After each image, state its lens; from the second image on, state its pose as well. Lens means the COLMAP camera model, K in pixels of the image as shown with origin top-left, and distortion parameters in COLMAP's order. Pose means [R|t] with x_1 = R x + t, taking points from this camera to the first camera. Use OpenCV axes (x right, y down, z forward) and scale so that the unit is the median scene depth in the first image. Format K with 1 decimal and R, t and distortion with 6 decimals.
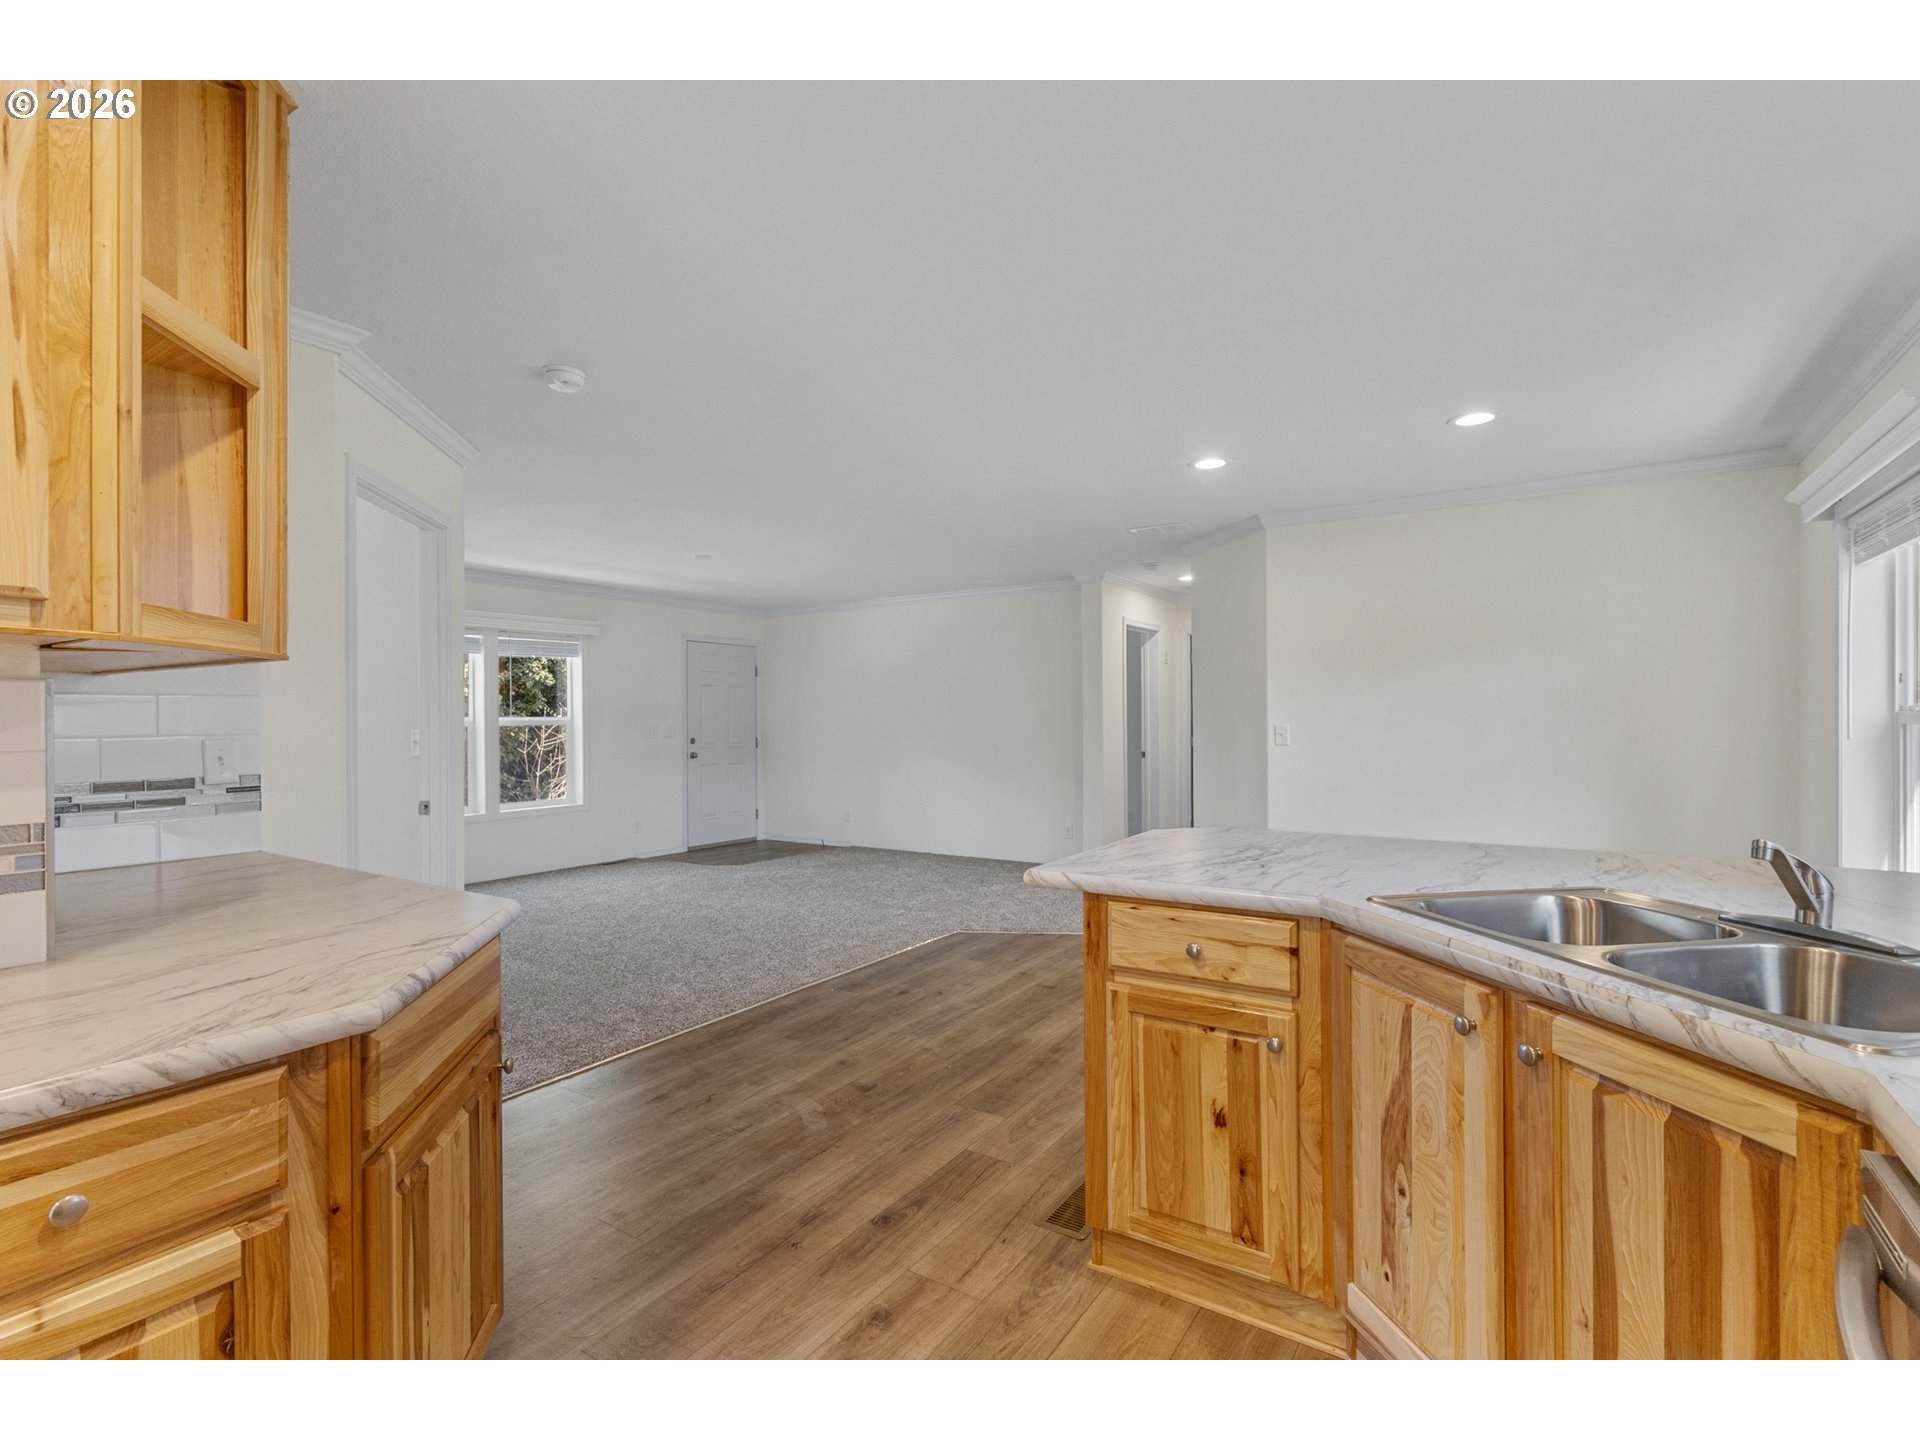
lens RADIAL K [[894.6, 0, 960.0], [0, 894.6, 720.0], [0, 0, 1]] dist [0.000796, 0.001253]
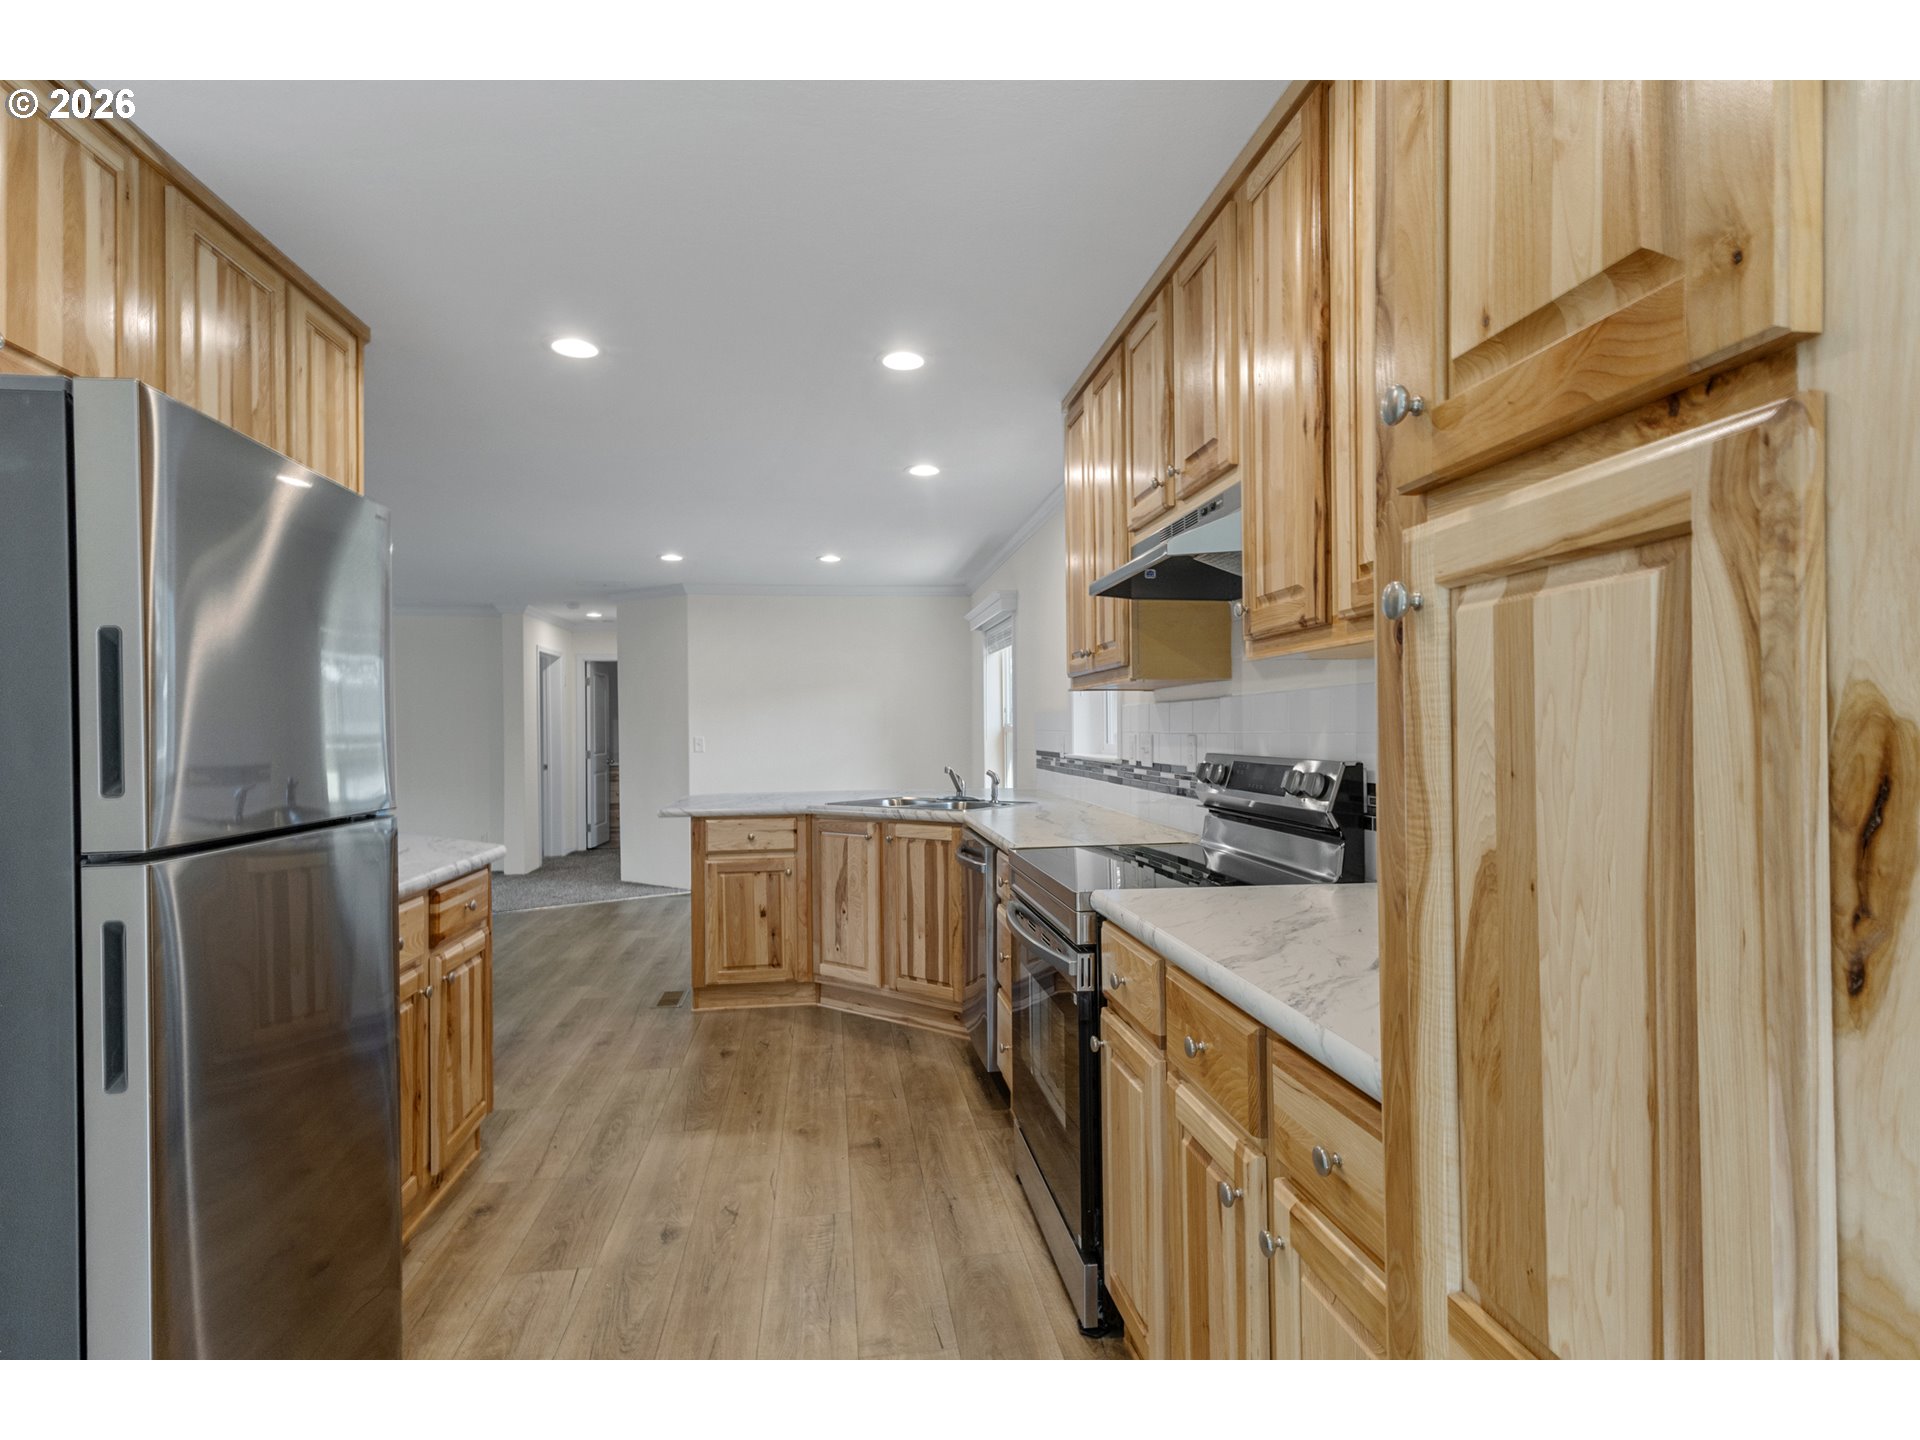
lens RADIAL K [[978.3, 0, 960.0], [0, 978.3, 720.0], [0, 0, 1]] dist [0.017589, 0.000328]
pose [[0.751719, 0.004878, 0.659466, -1.087672], [0.007929, 0.999834, -0.016434, 0.022294], [-0.659436, 0.017583, 0.751555, -1.313945]]
